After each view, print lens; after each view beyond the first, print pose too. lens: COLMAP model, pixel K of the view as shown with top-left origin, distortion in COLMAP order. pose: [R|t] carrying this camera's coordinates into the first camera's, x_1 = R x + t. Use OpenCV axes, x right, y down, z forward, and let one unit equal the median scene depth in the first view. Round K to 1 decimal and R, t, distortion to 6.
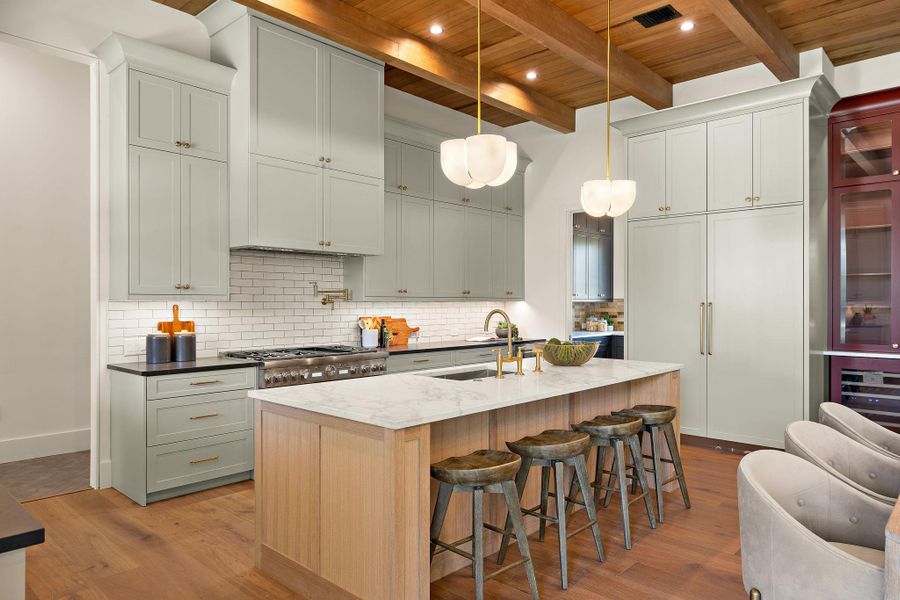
lens RADIAL K [[575.0, 0, 457.1], [0, 575.0, 304.7], [0, 0, 1]] dist [0.000015, -0.001241]
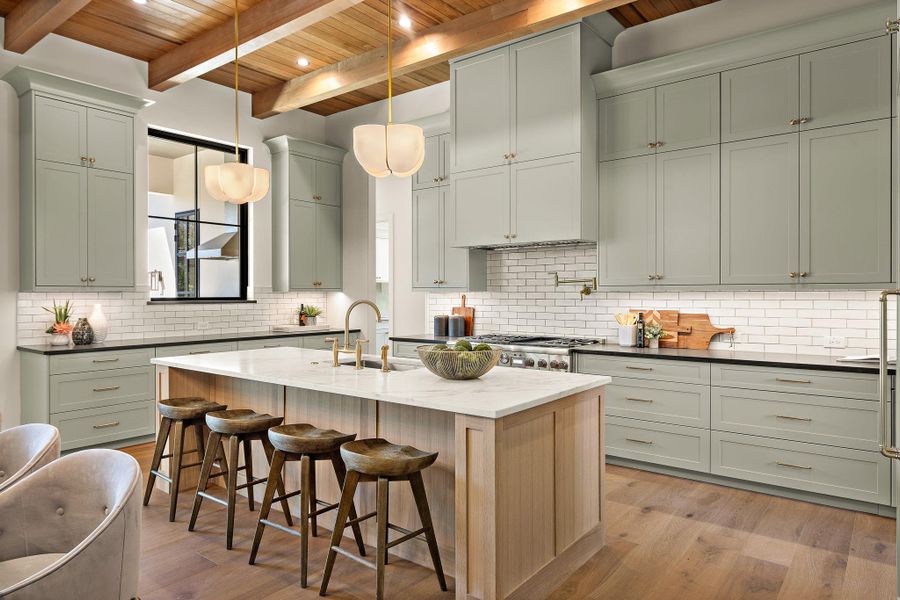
lens RADIAL K [[575.0, 0, 457.1], [0, 575.0, 304.7], [0, 0, 1]] dist [0.000015, -0.001241]
pose [[0.087124, 0.018293, -0.996030, 0.857866], [-0.001246, 0.999833, 0.018254, -0.001462], [0.996197, -0.000349, 0.087132, 0.865452]]
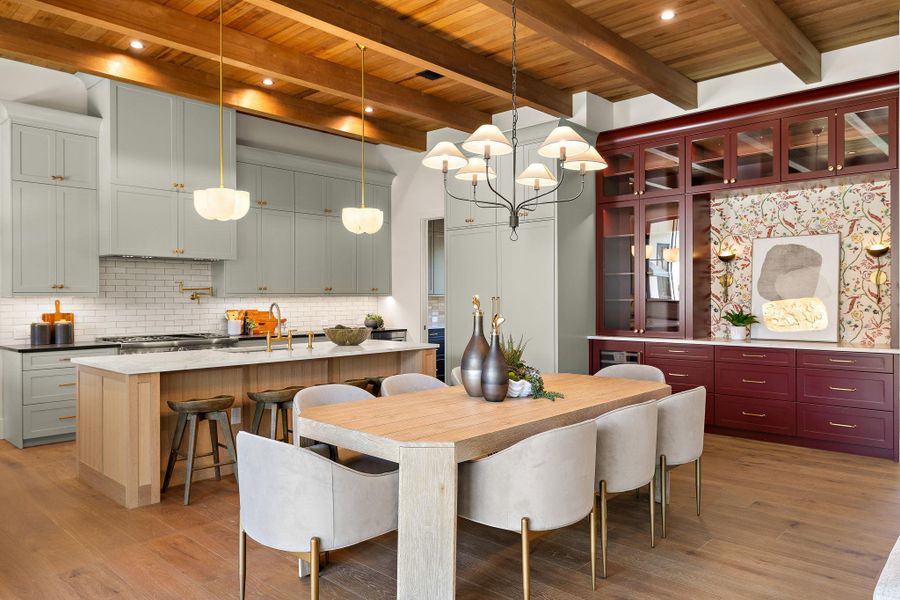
lens RADIAL K [[606.9, 0, 450.0], [0, 606.9, 300.0], [0, 0, 1]] dist [0.000695, 0.000153]
pose [[0.999988, -0.003545, -0.003371, 0.394845], [0.003546, 0.999994, 0.000308, 0.002300], [0.003370, -0.000319, 0.999994, -0.357538]]
